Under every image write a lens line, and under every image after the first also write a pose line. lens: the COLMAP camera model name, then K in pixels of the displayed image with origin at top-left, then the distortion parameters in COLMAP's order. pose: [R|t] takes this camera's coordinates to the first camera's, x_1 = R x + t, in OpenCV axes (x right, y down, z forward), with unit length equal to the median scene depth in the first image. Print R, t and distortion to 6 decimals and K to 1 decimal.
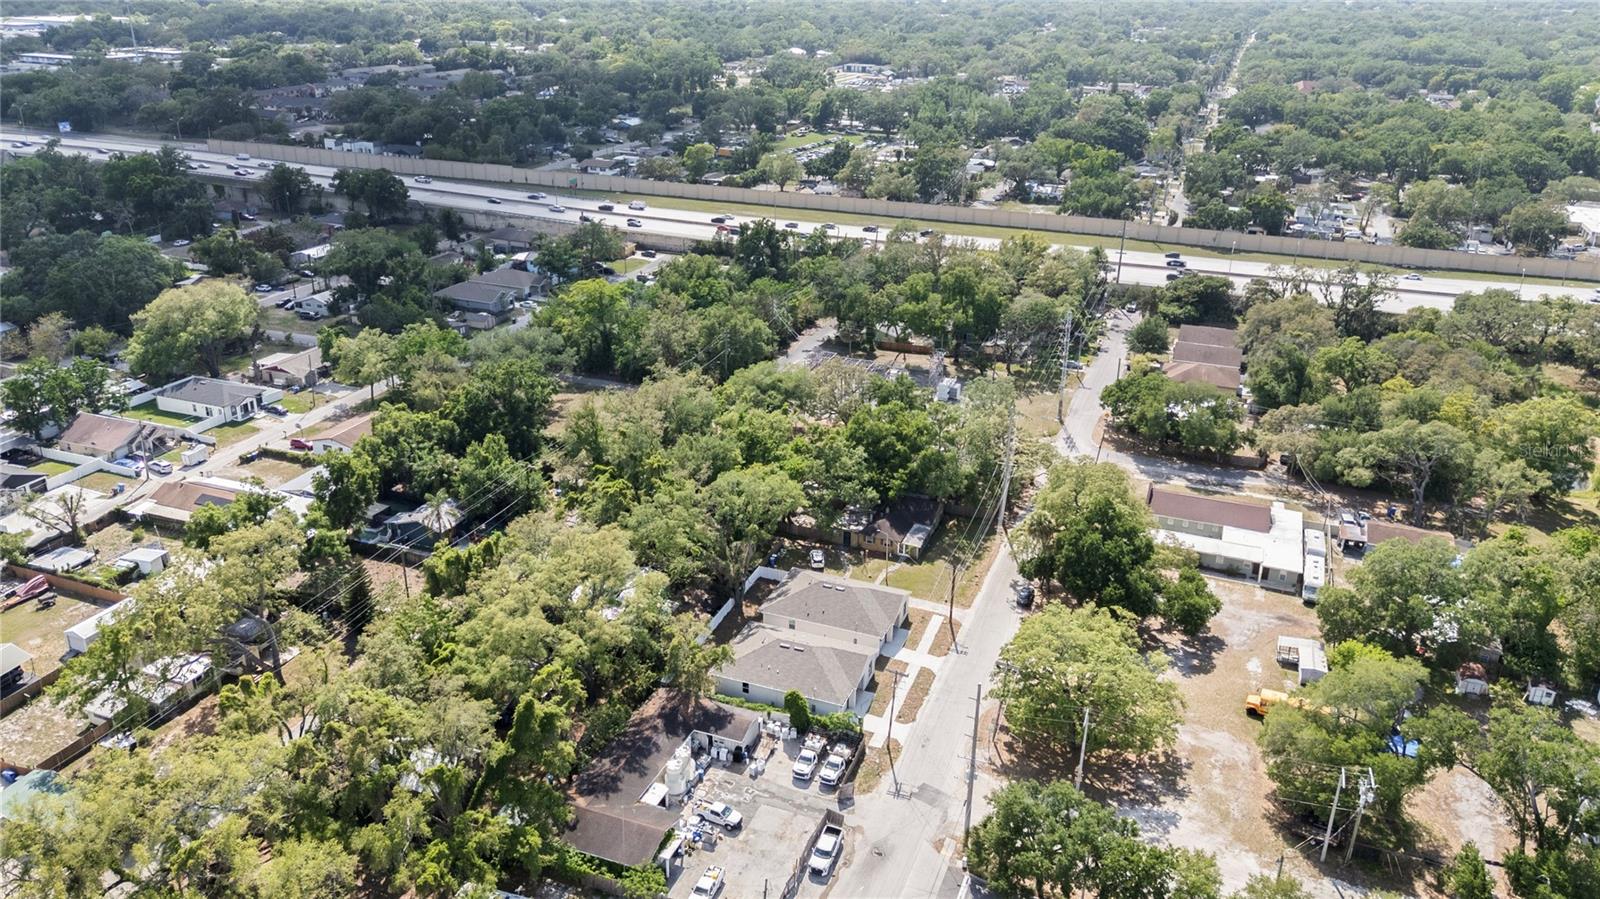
lens RADIAL K [[1177.4, 0, 800.0], [0, 1177.4, 449.5], [0, 0, 1]] dist [0.092649, -0.105972]
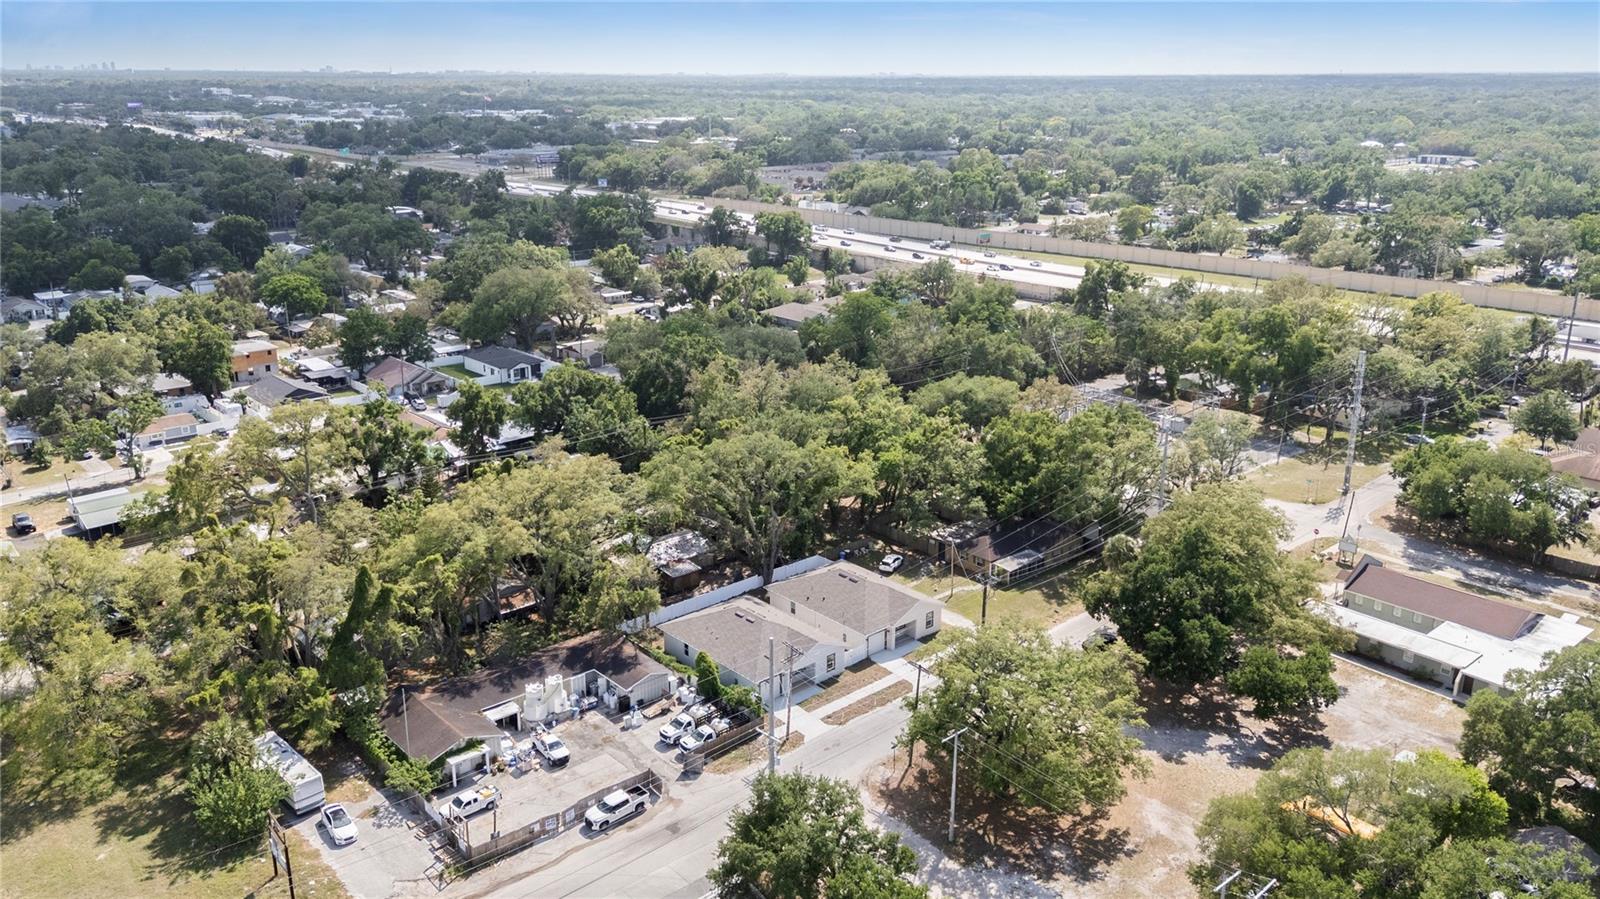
lens RADIAL K [[1213.2, 0, 792.0], [0, 1213.2, 446.7], [0, 0, 1]] dist [0.094822, -0.111477]
pose [[0.884868, 0.120728, -0.449925, 0.341780], [-0.164853, 0.984489, -0.060049, 0.073288], [0.435697, 0.127307, 0.891045, 0.147831]]
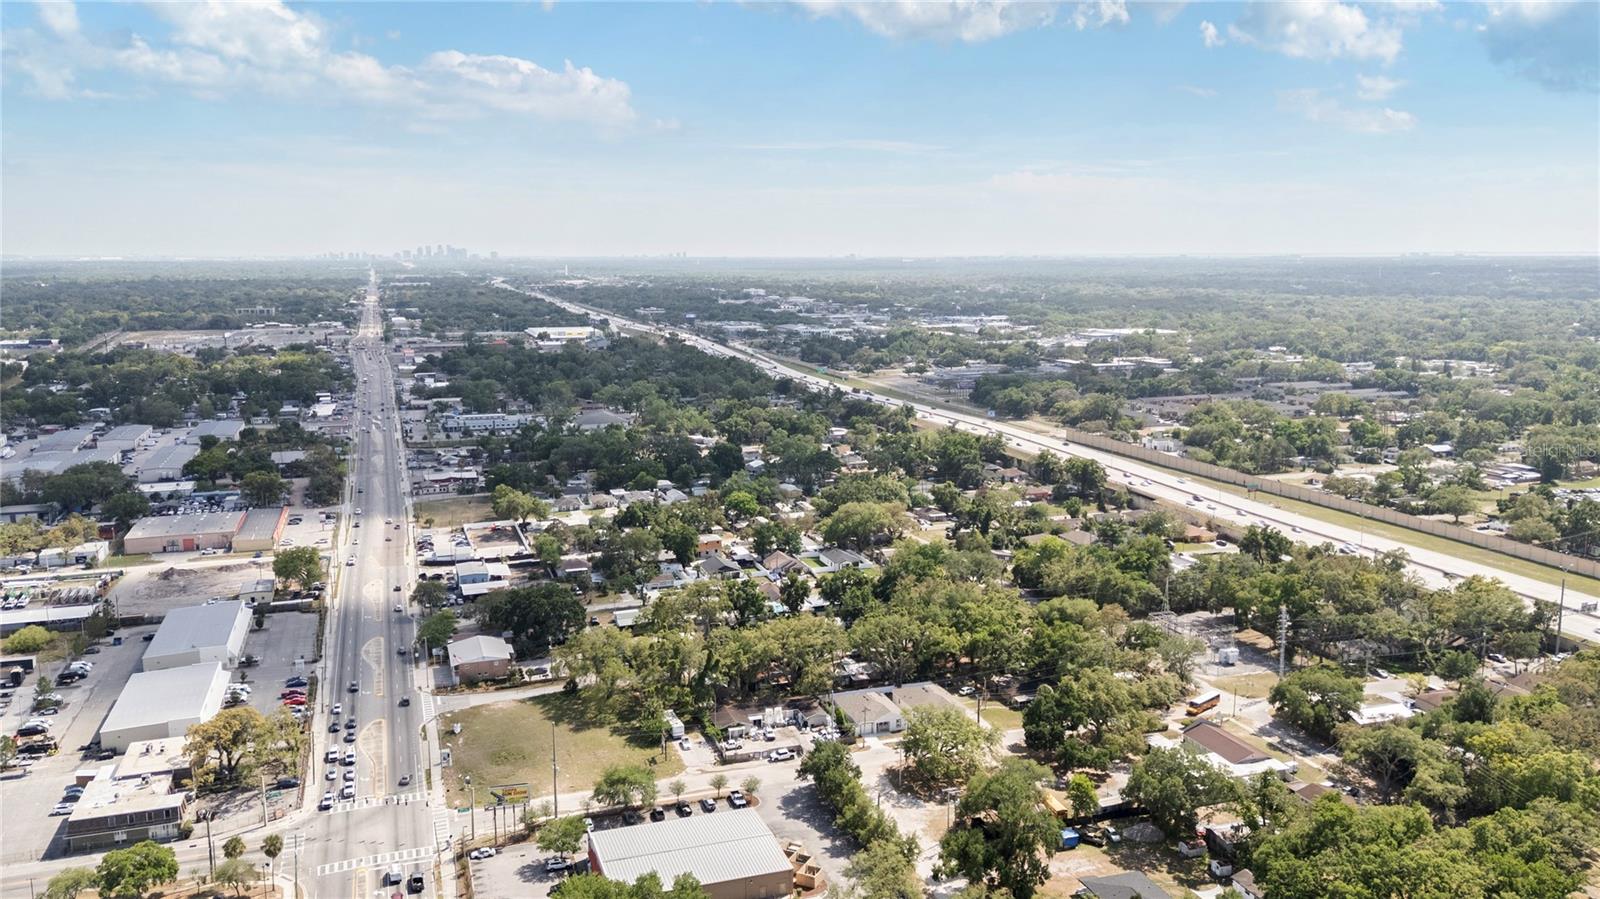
lens RADIAL K [[1213.2, 0, 792.0], [0, 1213.2, 446.7], [0, 0, 1]] dist [0.094822, -0.111477]
pose [[0.636191, 0.104457, -0.764428, 1.164158], [-0.282871, 0.953378, -0.105142, 0.013108], [0.717806, 0.283125, 0.636078, -0.415870]]
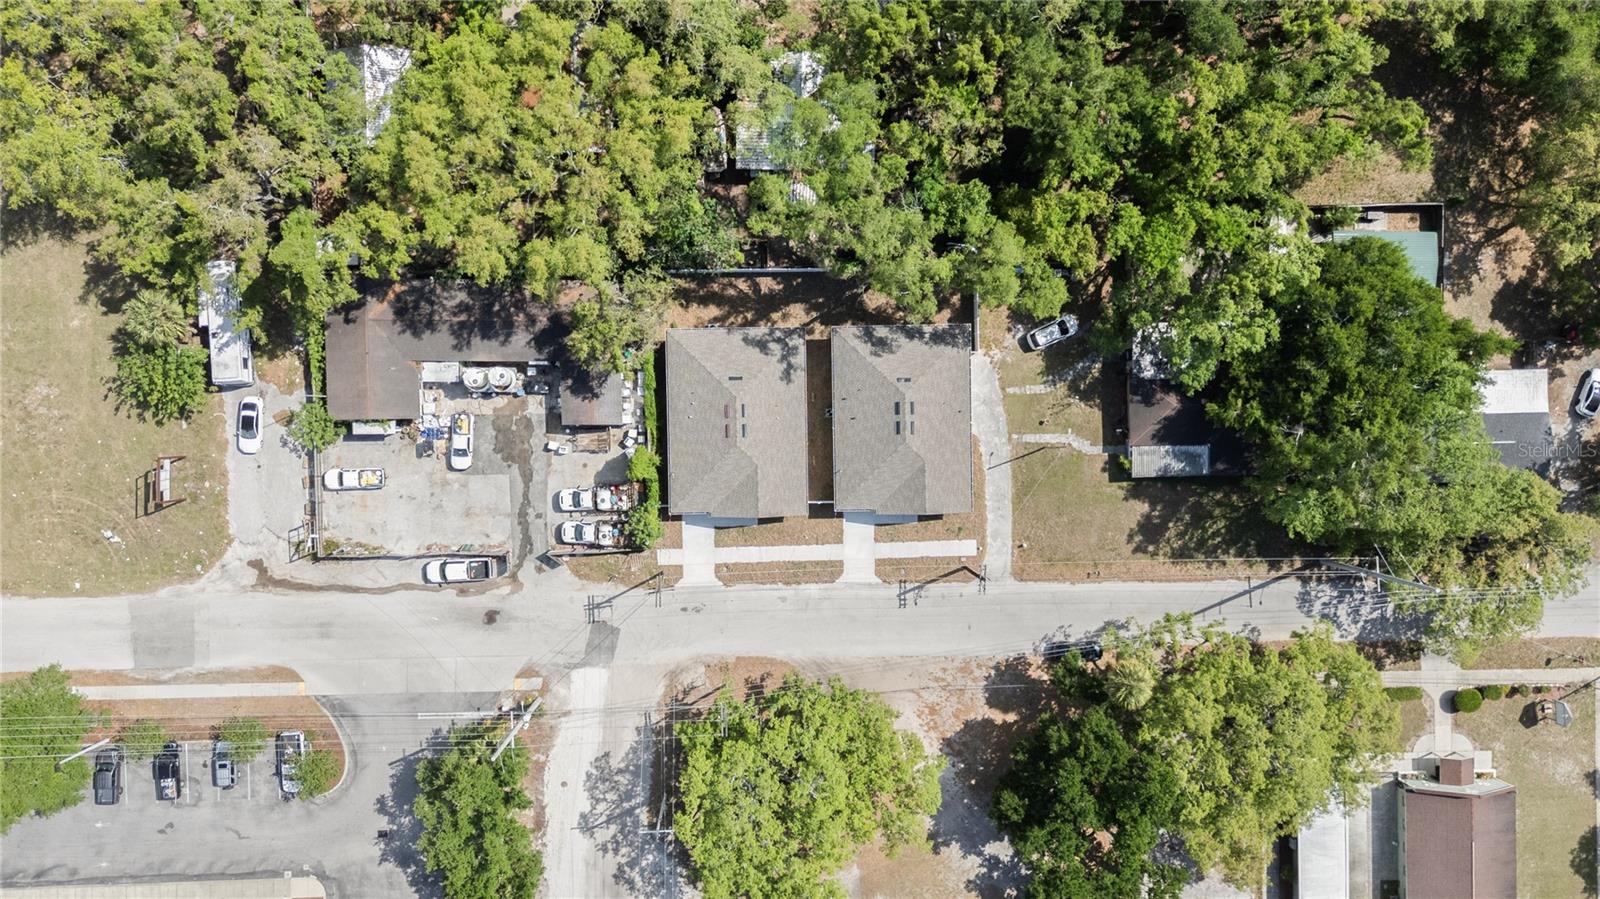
lens RADIAL K [[1213.2, 0, 792.0], [0, 1213.2, 446.7], [0, 0, 1]] dist [0.094822, -0.111477]
pose [[0.370371, 0.928883, 0.001412, 0.018273], [-0.370458, 0.146318, 0.917252, -0.448361], [0.851813, -0.340247, 0.398304, 0.586482]]
